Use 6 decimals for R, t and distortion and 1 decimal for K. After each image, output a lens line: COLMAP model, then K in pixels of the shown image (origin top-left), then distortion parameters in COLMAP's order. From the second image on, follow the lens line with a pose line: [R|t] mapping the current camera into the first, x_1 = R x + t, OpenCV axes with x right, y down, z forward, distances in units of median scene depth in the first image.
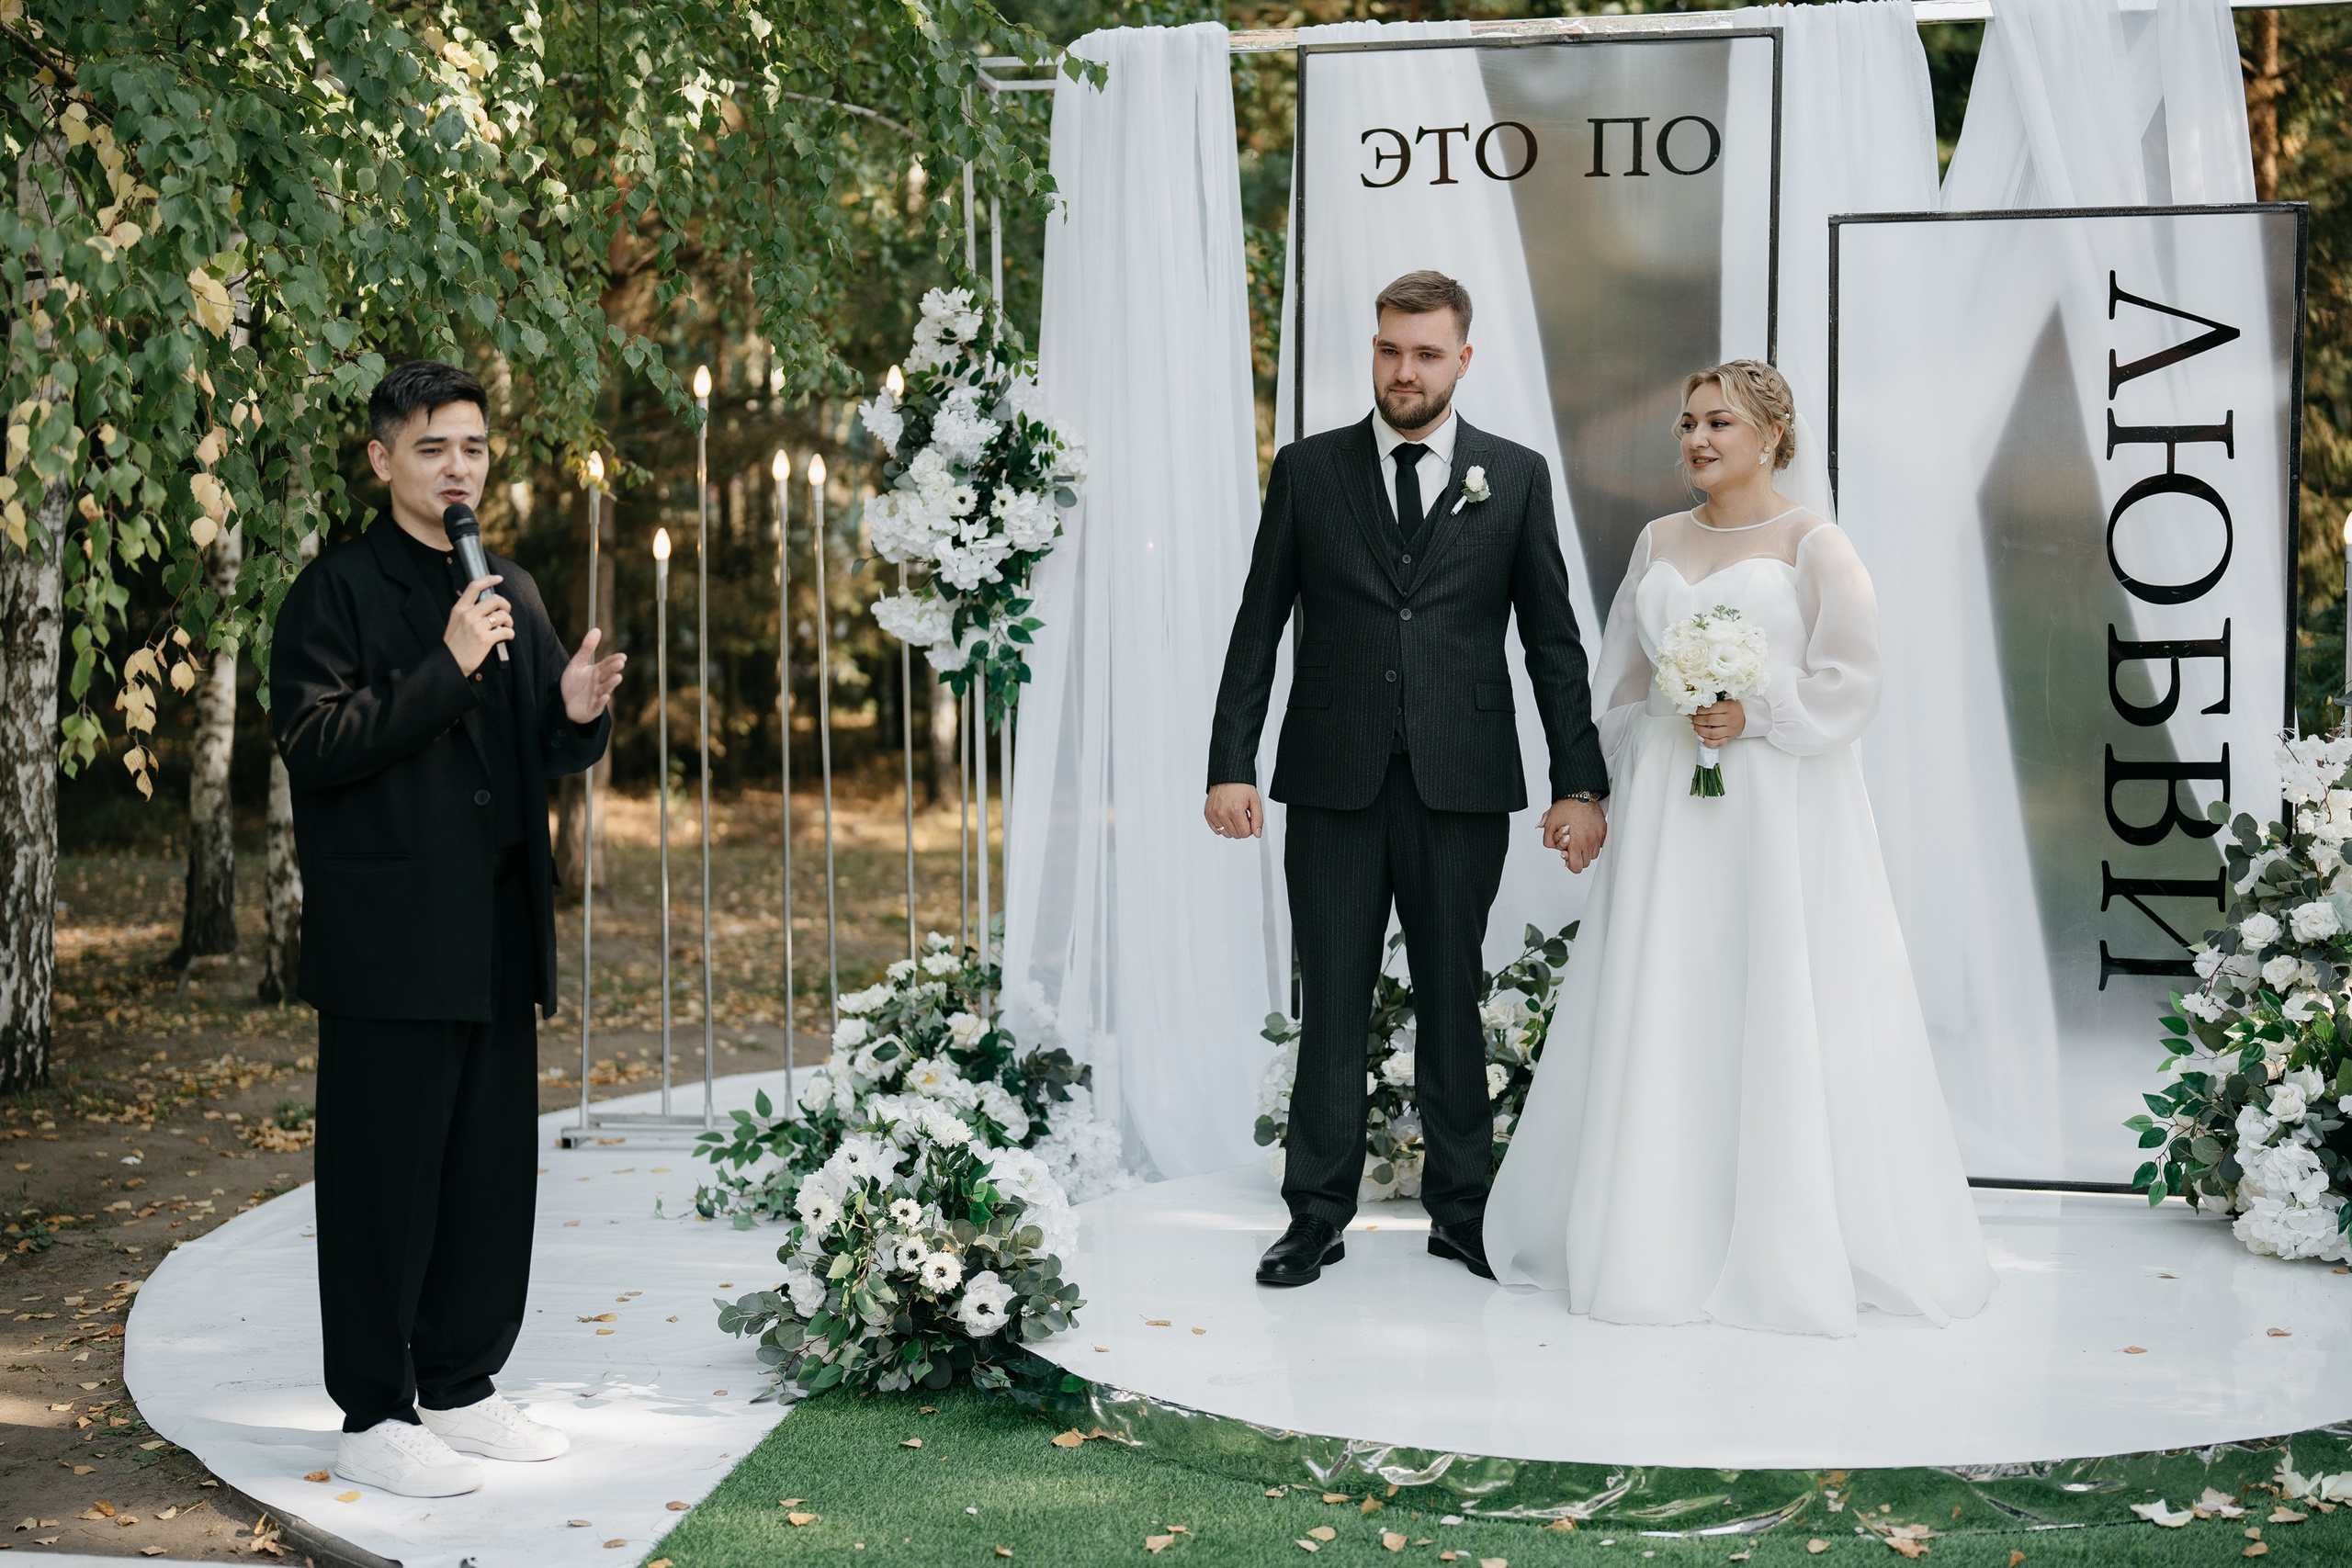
lens RADIAL K [[3258.3, 0, 1180.9], [0, 3258.3, 812.5], [0, 0, 1]] dist [0.017243, -0.051467]
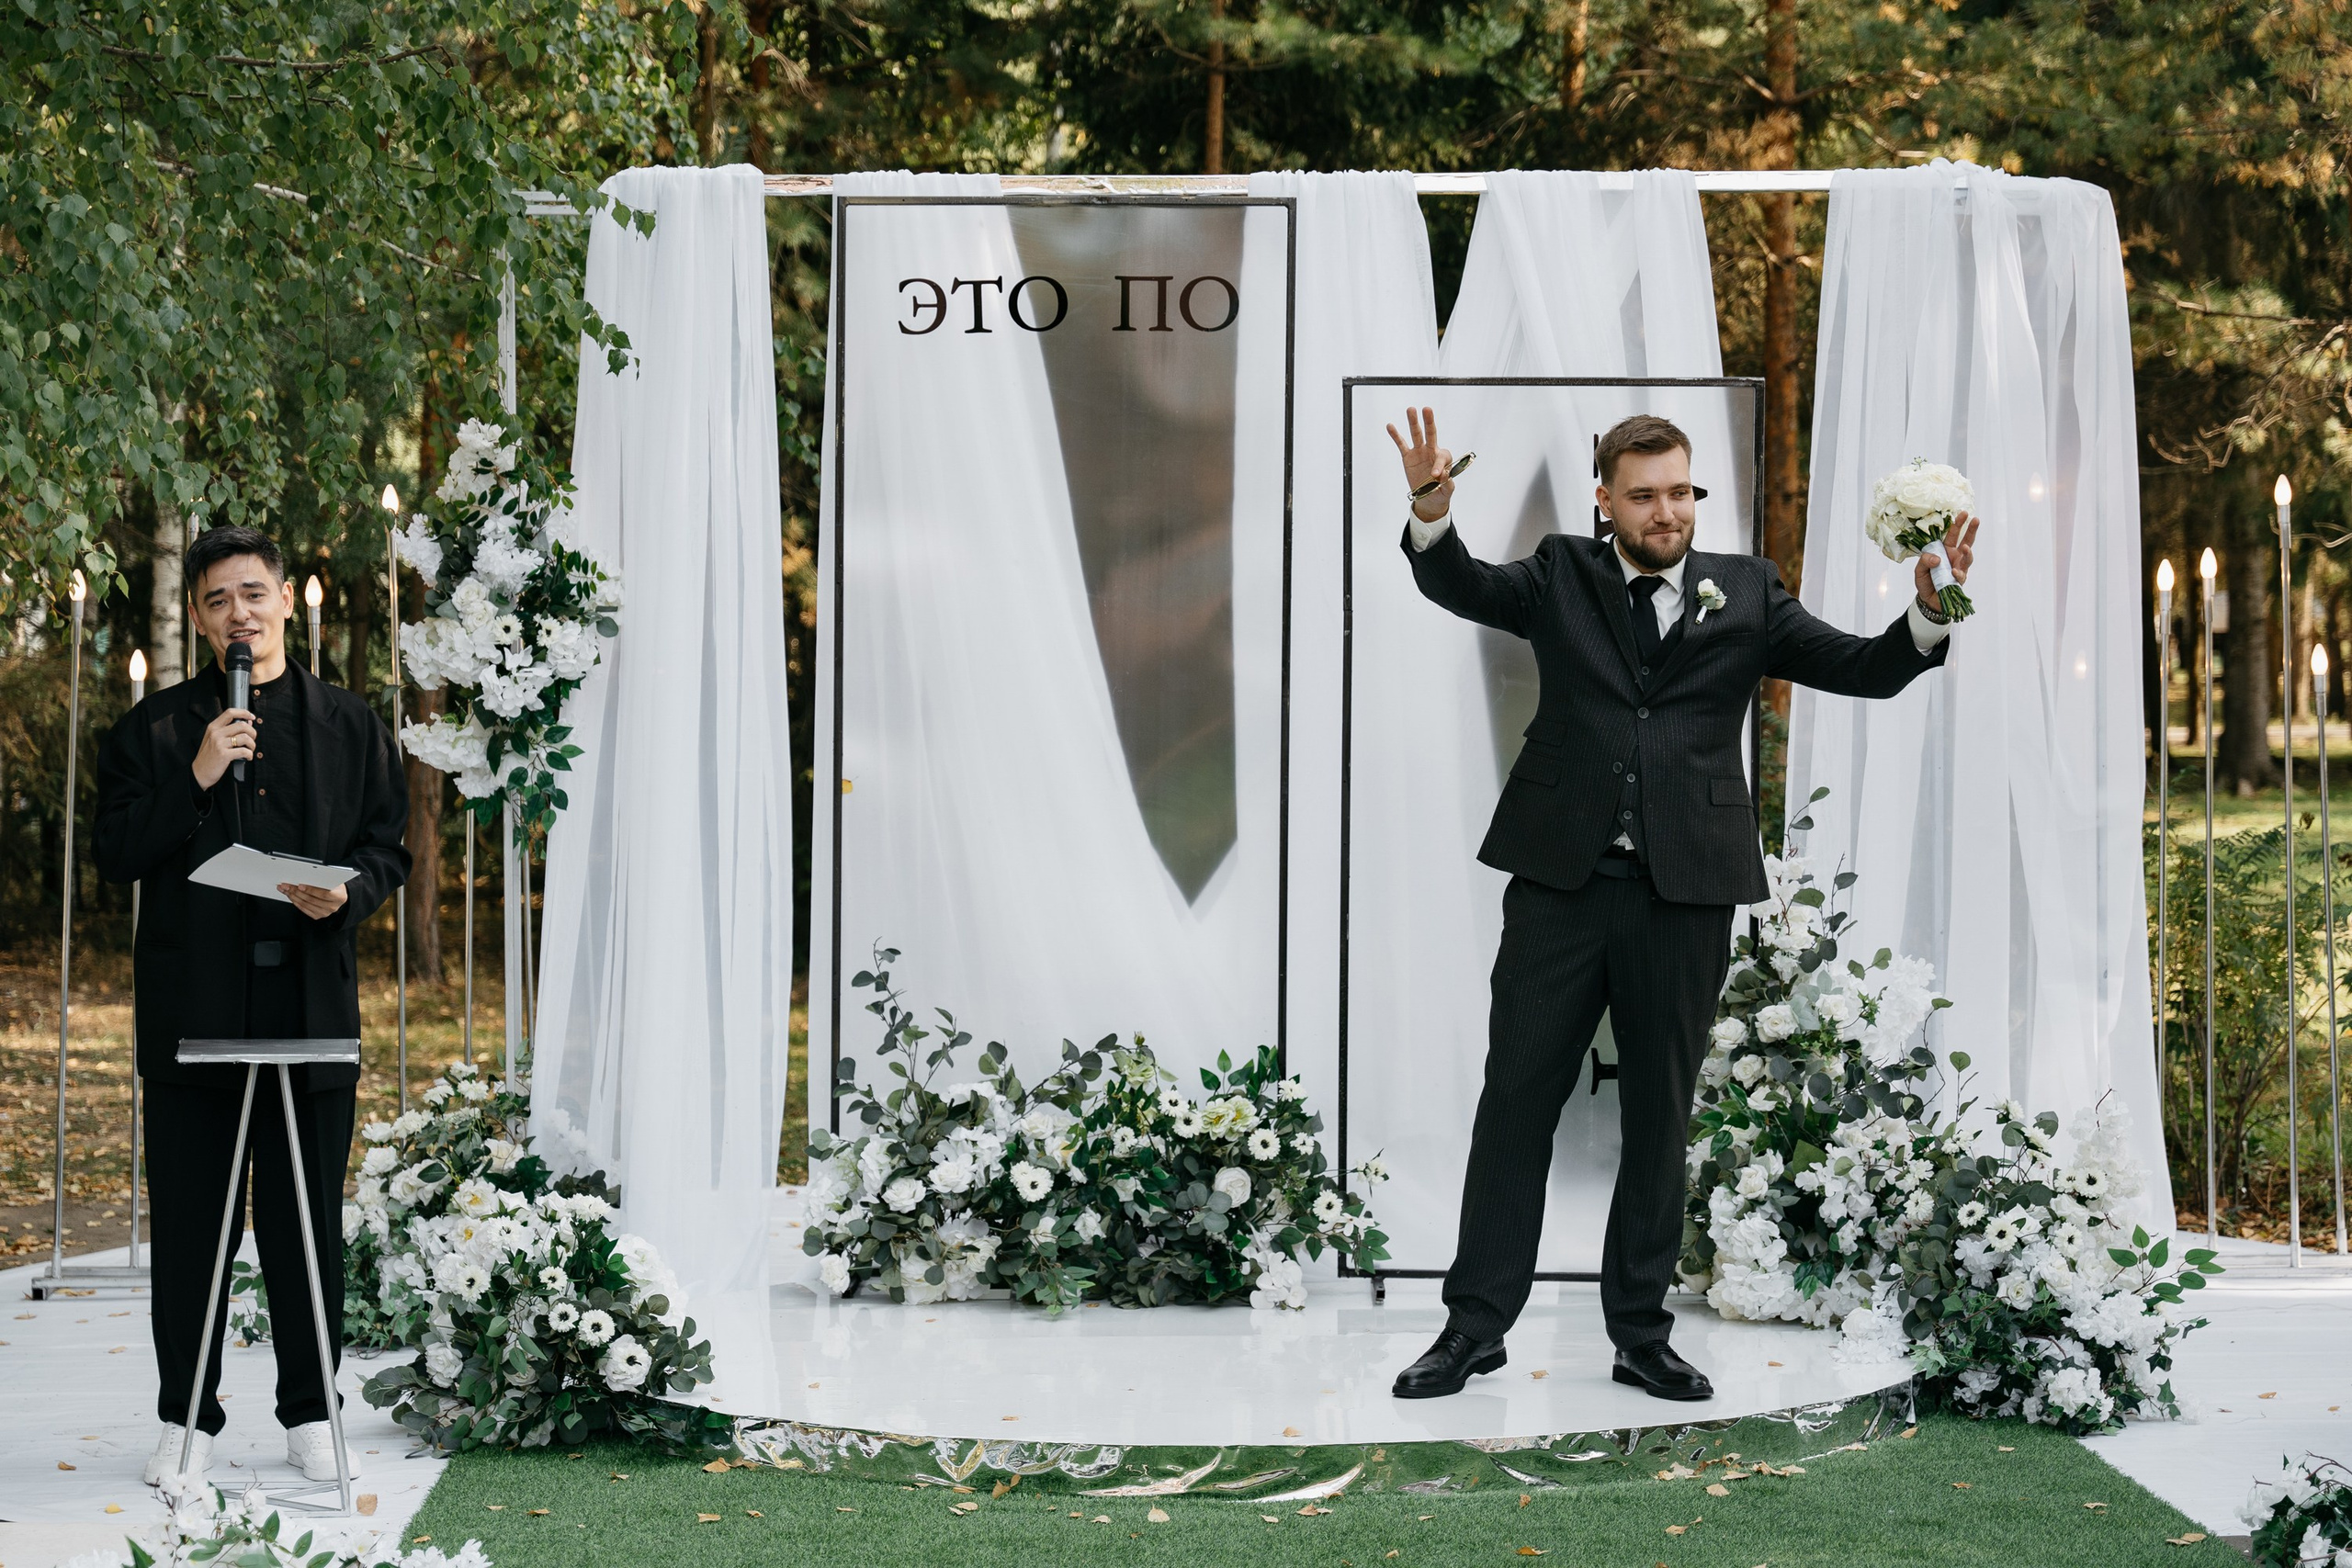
lens RADIAL K [[4956.1, 0, 1178.5], [0, 4956.1, 847.3], [0, 0, 1]] dist [0.032634, -0.142892]
pose [[0.982560, 0.000616, 0.185947, -0.148988], [0.006520, 0.999265, -0.037764, 0.031964], [-0.185834, 0.038318, 0.981834, -0.556032]]
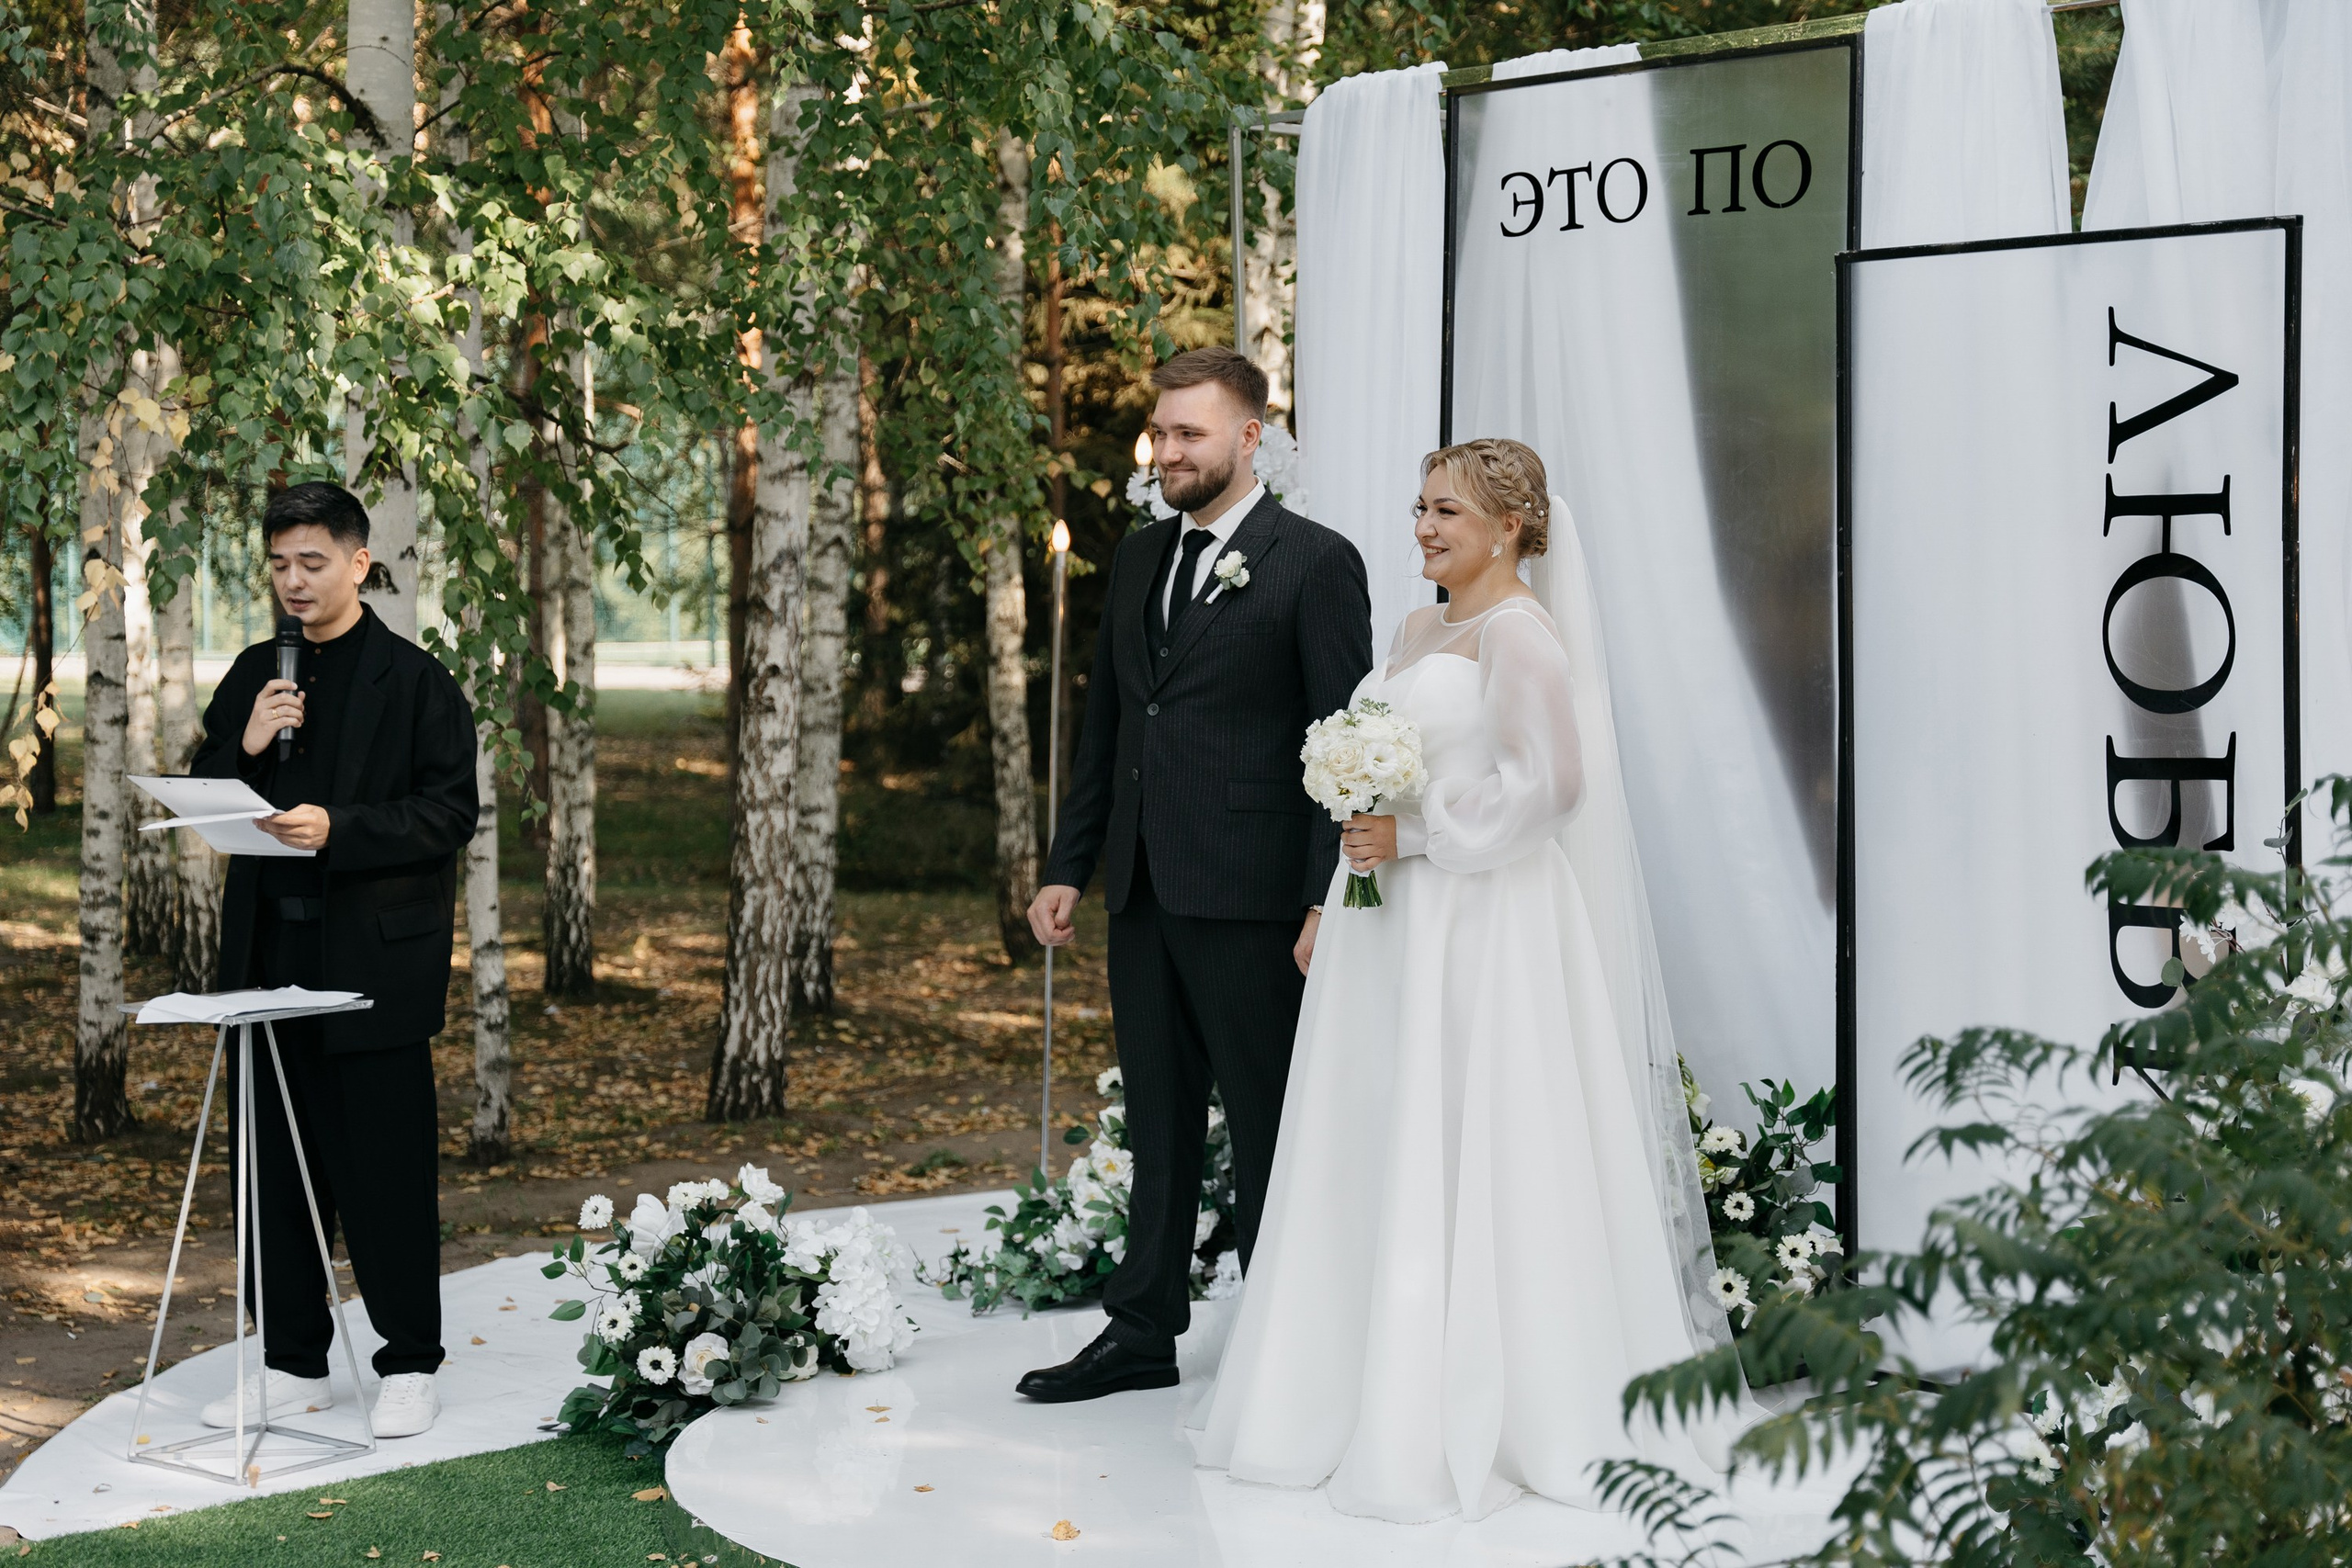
lens RADIAL K [[3853.6, 0, 1176.0], [0, 3853.6, 784.0], [0, 0, 1]] dist [-0.015171, -0.184351]
pose [[0.810779, 0.034035, -0.584363, 0.609894], [-0.048423, 0.998786, -0.009013, -0.023547], [0.583347, 0.035604, 0.811443, 0.072559]]
